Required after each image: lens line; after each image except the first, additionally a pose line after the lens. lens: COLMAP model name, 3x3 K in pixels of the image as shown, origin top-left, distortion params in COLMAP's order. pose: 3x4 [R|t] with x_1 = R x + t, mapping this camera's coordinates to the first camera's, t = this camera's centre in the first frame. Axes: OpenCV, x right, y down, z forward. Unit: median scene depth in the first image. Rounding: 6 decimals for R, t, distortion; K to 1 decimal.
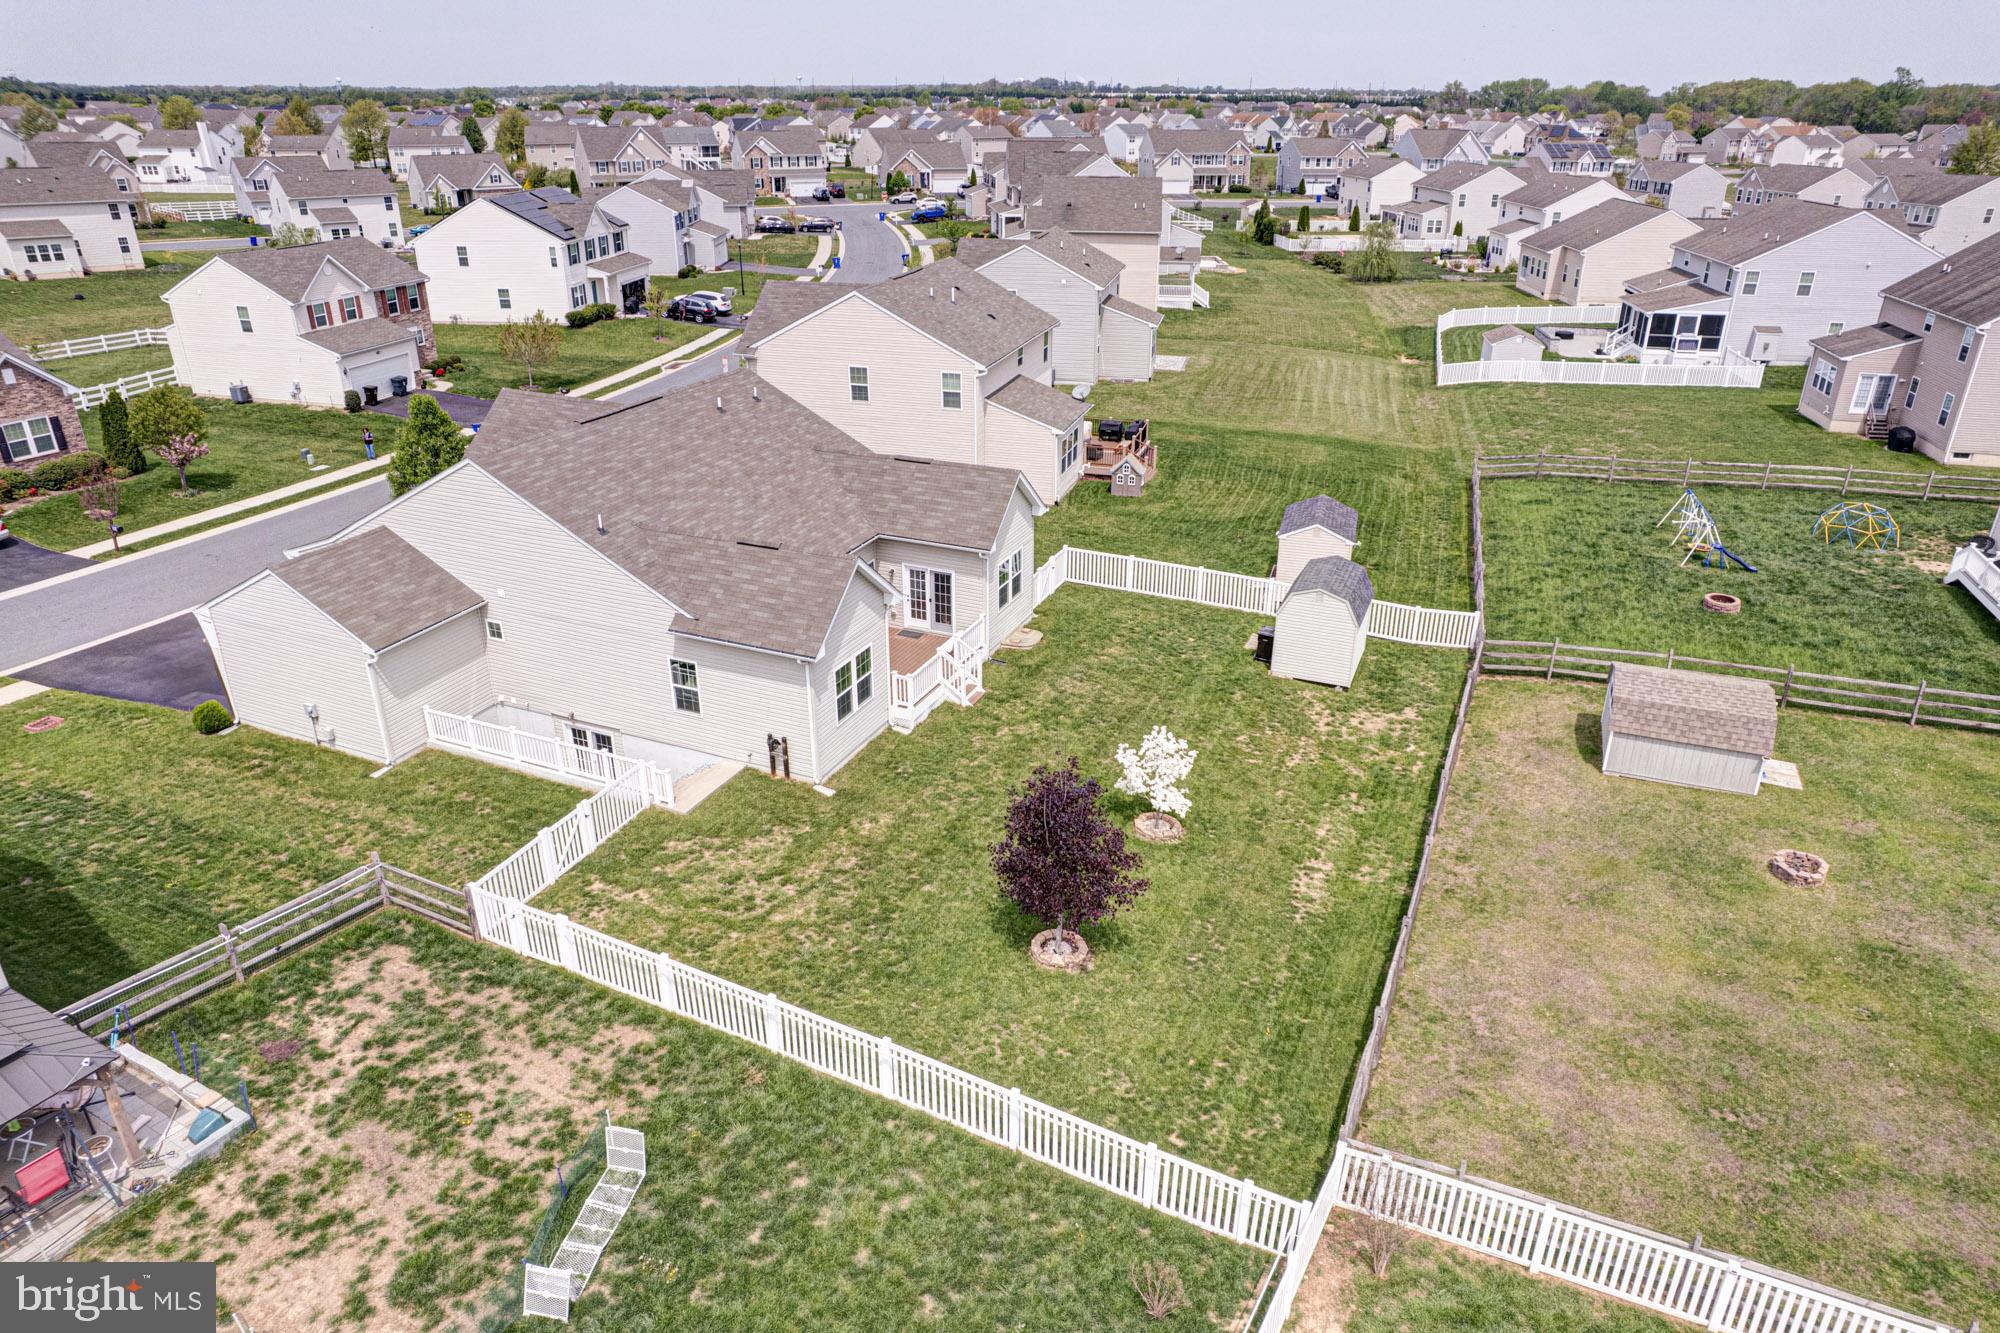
lens RADIAL K [[1282.1, 0, 1011.2], [0, 1282.1, 670.9], [0, 0, 1]] dist [-0.073673, 0.061973]
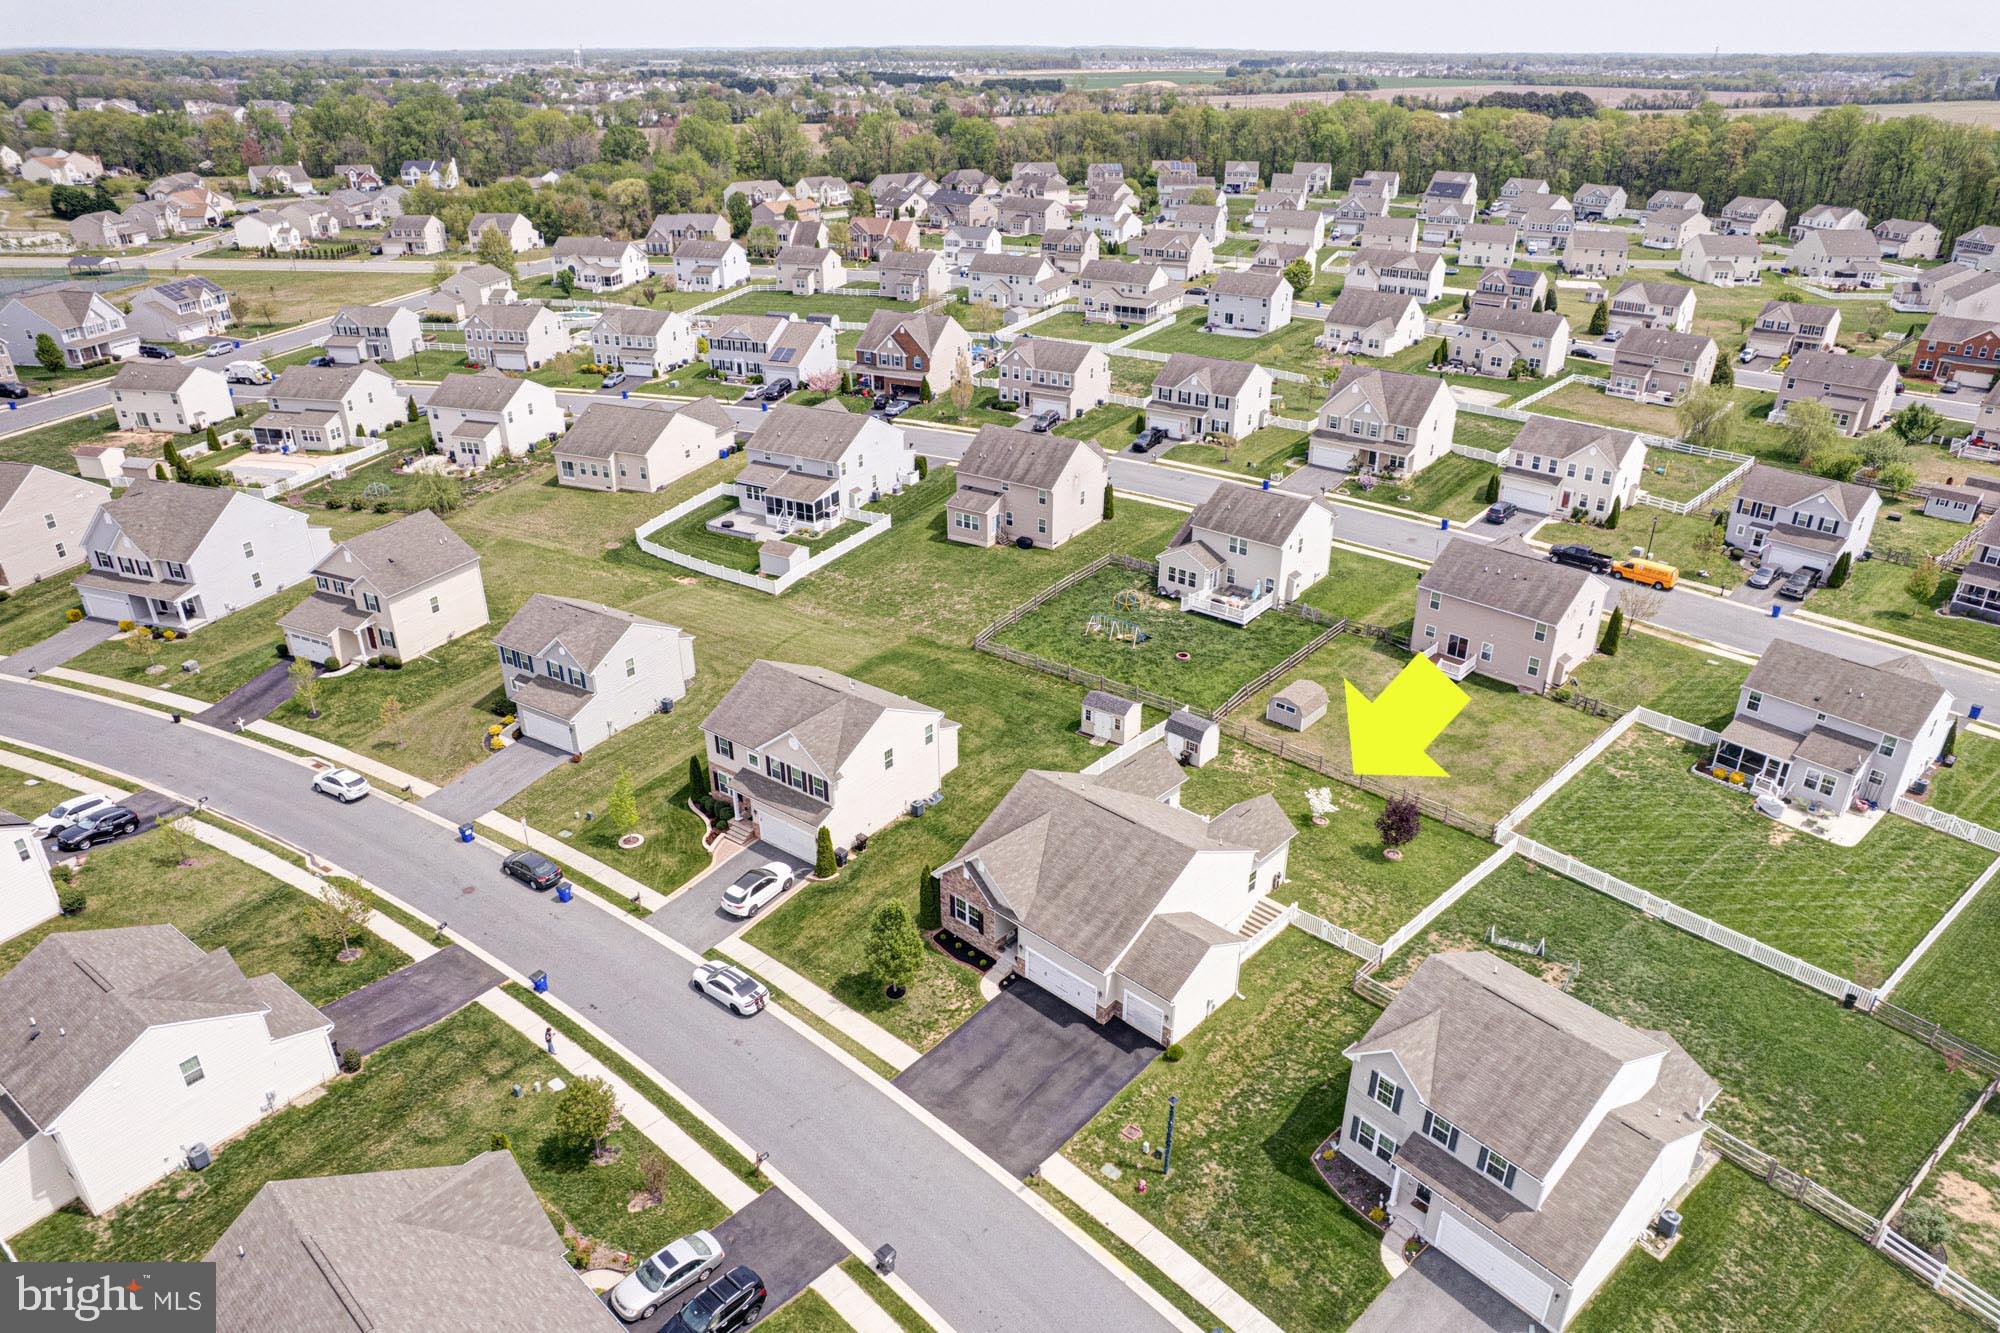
lens RADIAL K [[1282.1, 0, 1014.5], [0, 1282.1, 668.9], [0, 0, 1]] dist [-0.073673, 0.061973]
pose [[0.332027, -0.420506, 0.844353, -1.867388], [0.391279, 0.875889, 0.282348, -0.979651], [-0.858288, 0.236631, 0.455354, 0.189302]]
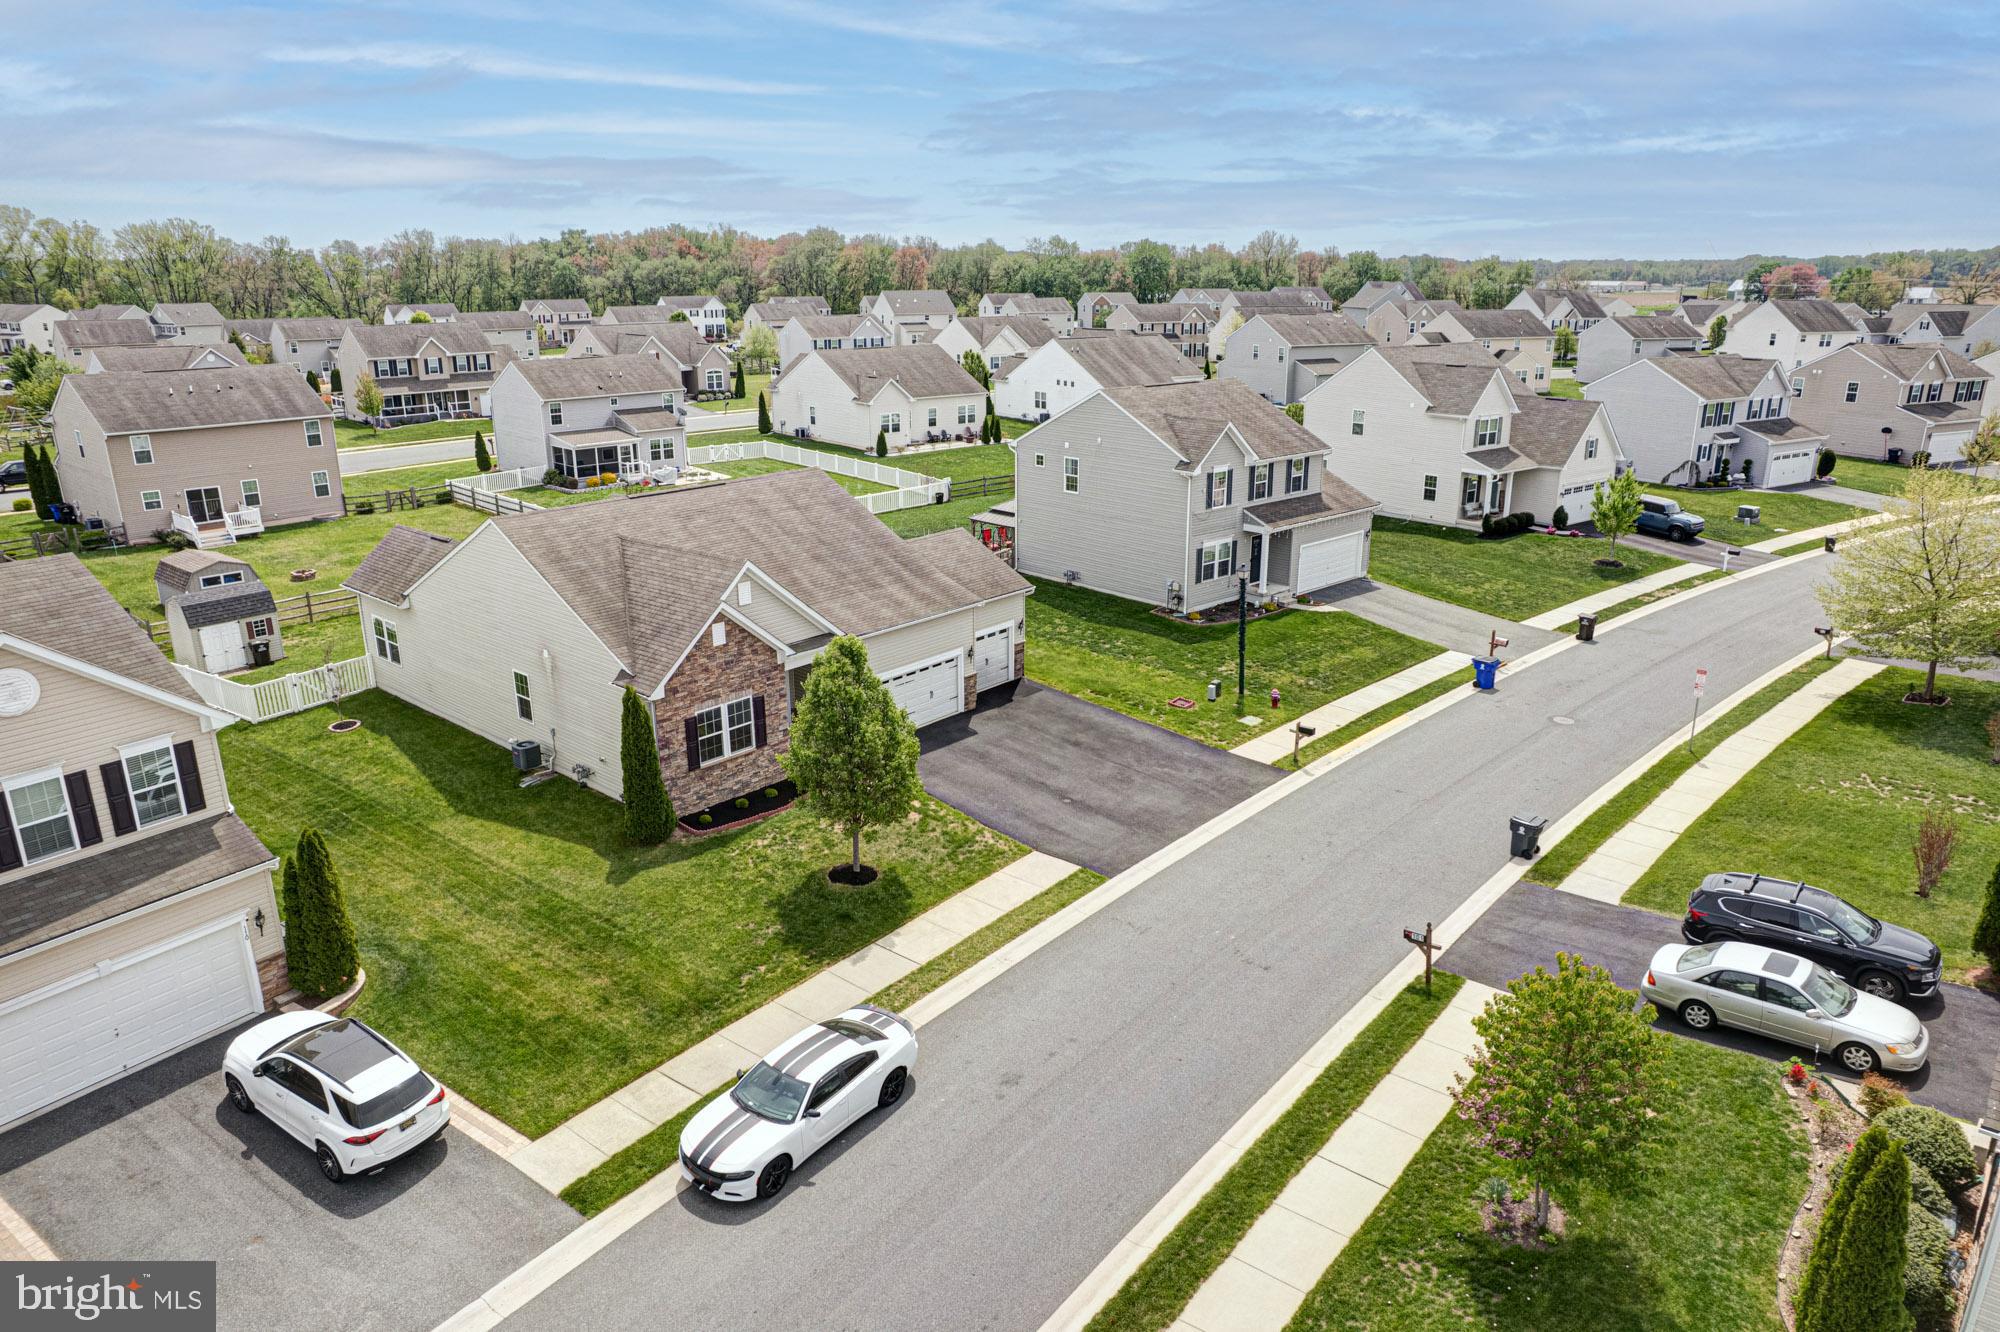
lens RADIAL K [[1282.1, 0, 1008.1], [0, 1282.1, 660.9], [0, 0, 1]] dist [-0.073673, 0.061973]
pose [[-0.954551, -0.089459, 0.284307, -0.889495], [0.123737, 0.748859, 0.651076, -0.761678], [-0.271150, 0.656664, -0.703754, 1.758261]]
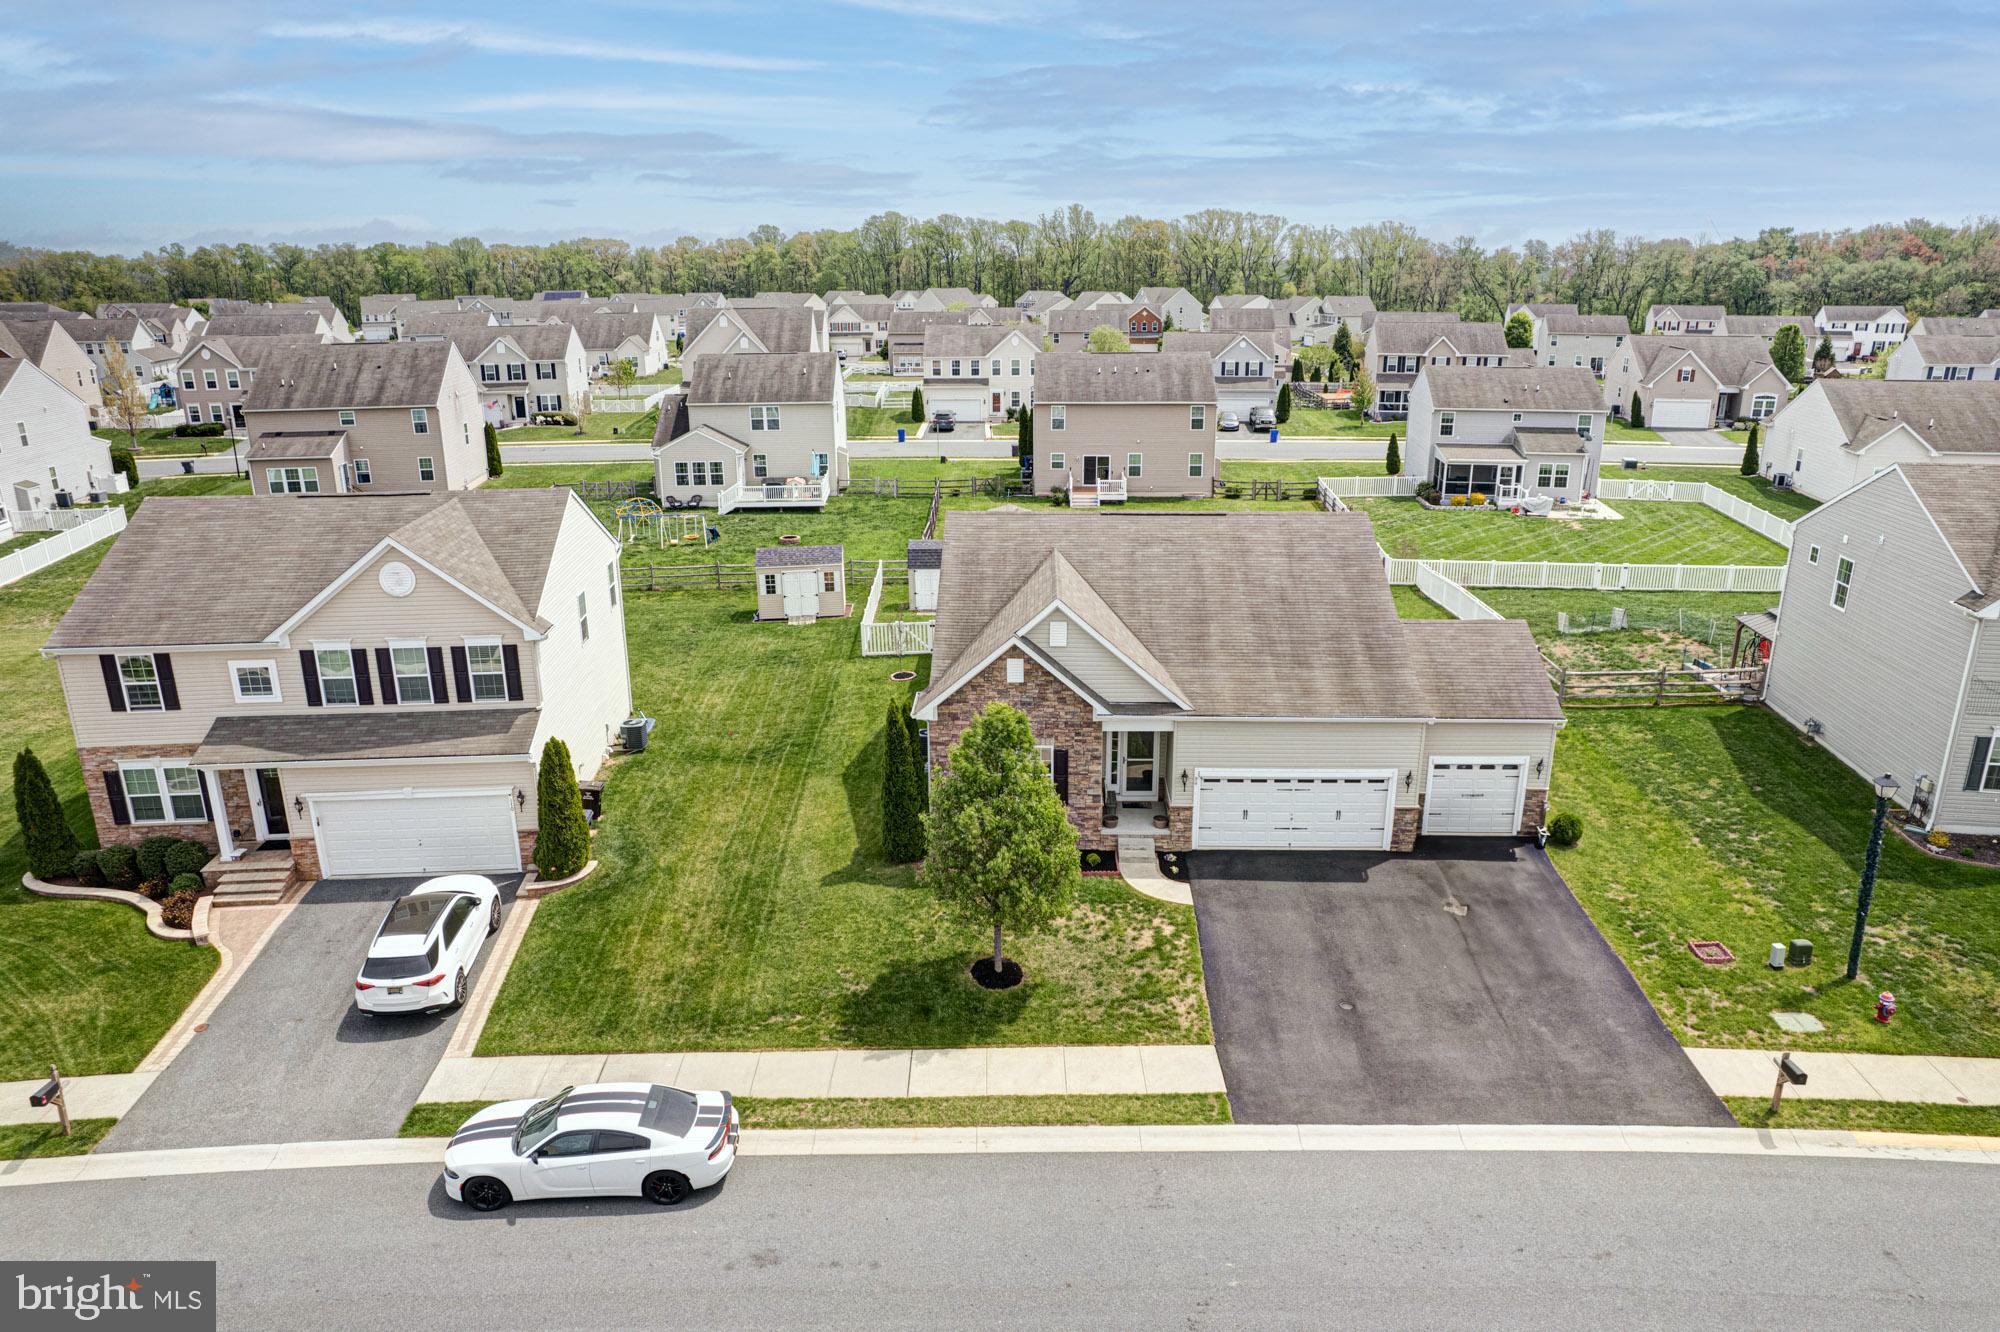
lens RADIAL K [[1282.1, 0, 1010.1], [0, 1282.1, 663.3], [0, 0, 1]] dist [-0.073673, 0.061973]
pose [[-0.372364, -0.275768, 0.886170, -1.166445], [0.390397, 0.819708, 0.419128, -0.567920], [-0.841983, 0.502026, -0.197571, 1.333698]]
